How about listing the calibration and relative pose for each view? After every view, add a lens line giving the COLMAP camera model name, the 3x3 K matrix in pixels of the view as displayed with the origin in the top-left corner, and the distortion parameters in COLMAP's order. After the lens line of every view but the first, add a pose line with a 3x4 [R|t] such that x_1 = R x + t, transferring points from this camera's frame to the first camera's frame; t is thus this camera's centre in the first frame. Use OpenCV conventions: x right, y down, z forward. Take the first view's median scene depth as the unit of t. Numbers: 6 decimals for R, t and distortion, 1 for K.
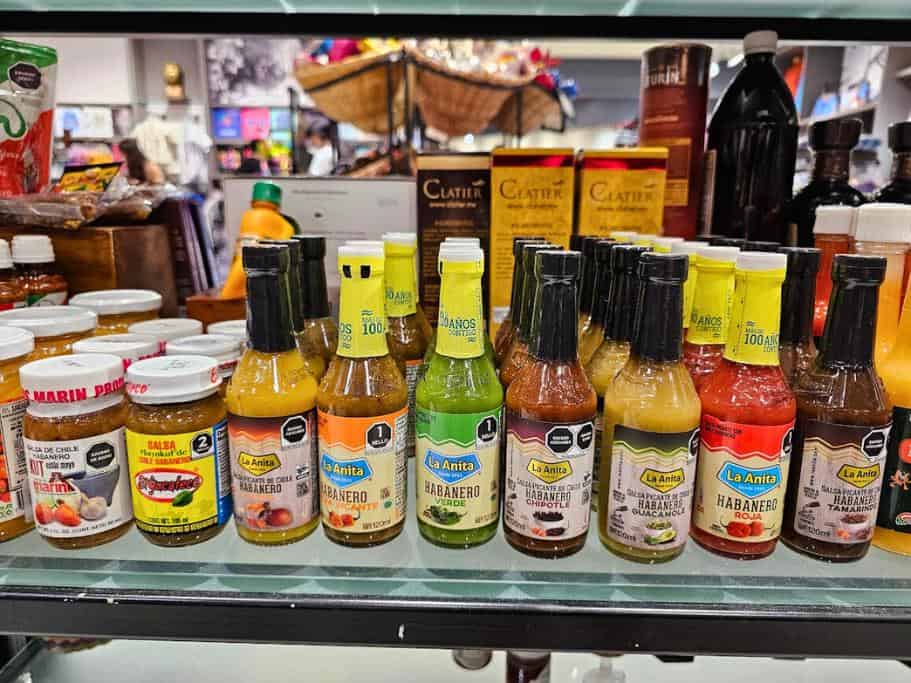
lens RADIAL K [[720.0, 0, 455.5], [0, 720.0, 341.5], [0, 0, 1]] dist [-0.005209, -0.002069]
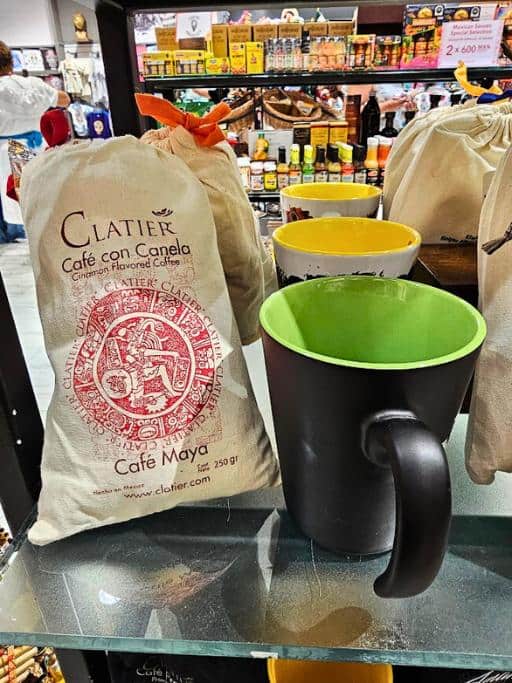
lens RADIAL K [[492.0, 0, 256.0], [0, 492.0, 341.5], [0, 0, 1]] dist [0.006404, 0.002428]
pose [[0.999154, -0.023513, -0.033734, -0.222413], [0.031315, 0.966791, 0.253642, 0.265351], [0.026650, -0.254484, 0.966710, -2.356199]]
